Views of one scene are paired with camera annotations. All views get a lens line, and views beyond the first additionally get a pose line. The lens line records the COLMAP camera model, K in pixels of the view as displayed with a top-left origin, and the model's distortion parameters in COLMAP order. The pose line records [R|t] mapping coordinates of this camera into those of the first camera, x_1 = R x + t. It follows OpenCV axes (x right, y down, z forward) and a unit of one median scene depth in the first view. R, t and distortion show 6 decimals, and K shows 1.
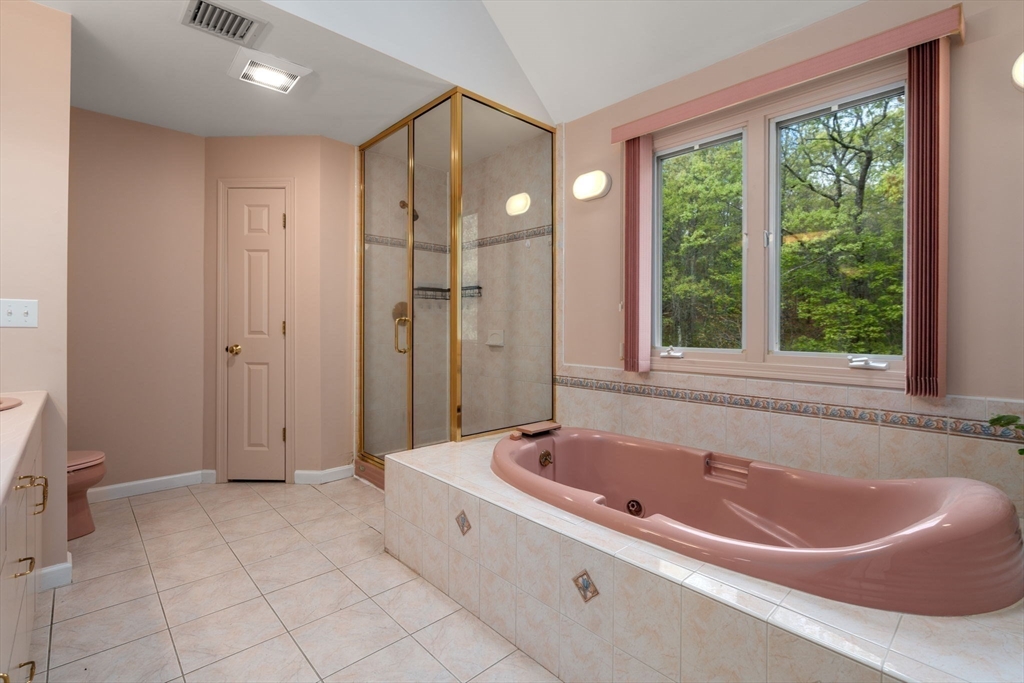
lens RADIAL K [[463.1, 0, 516.2], [0, 463.1, 332.4], [0, 0, 1]] dist [0.003054, 0.000334]
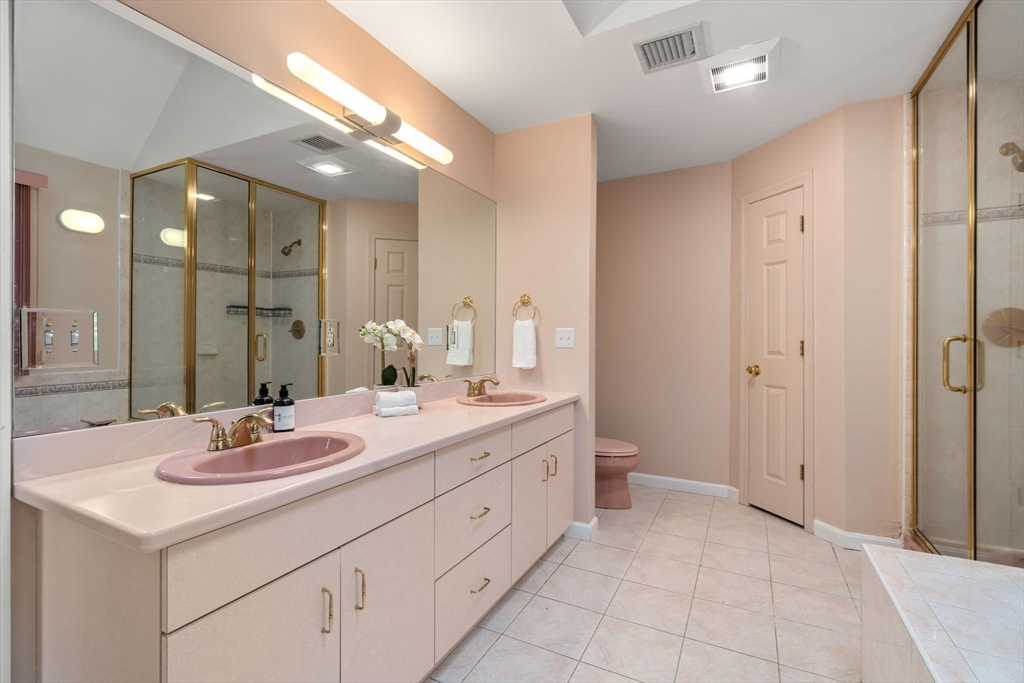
lens RADIAL K [[463.1, 0, 514.3], [0, 463.1, 341.3], [0, 0, 1]] dist [0.003054, 0.000334]
pose [[0.338802, 0.002166, -0.940855, 0.147175], [-0.012430, 0.999920, -0.002174, -0.016672], [0.940776, 0.012431, 0.338802, 0.237546]]
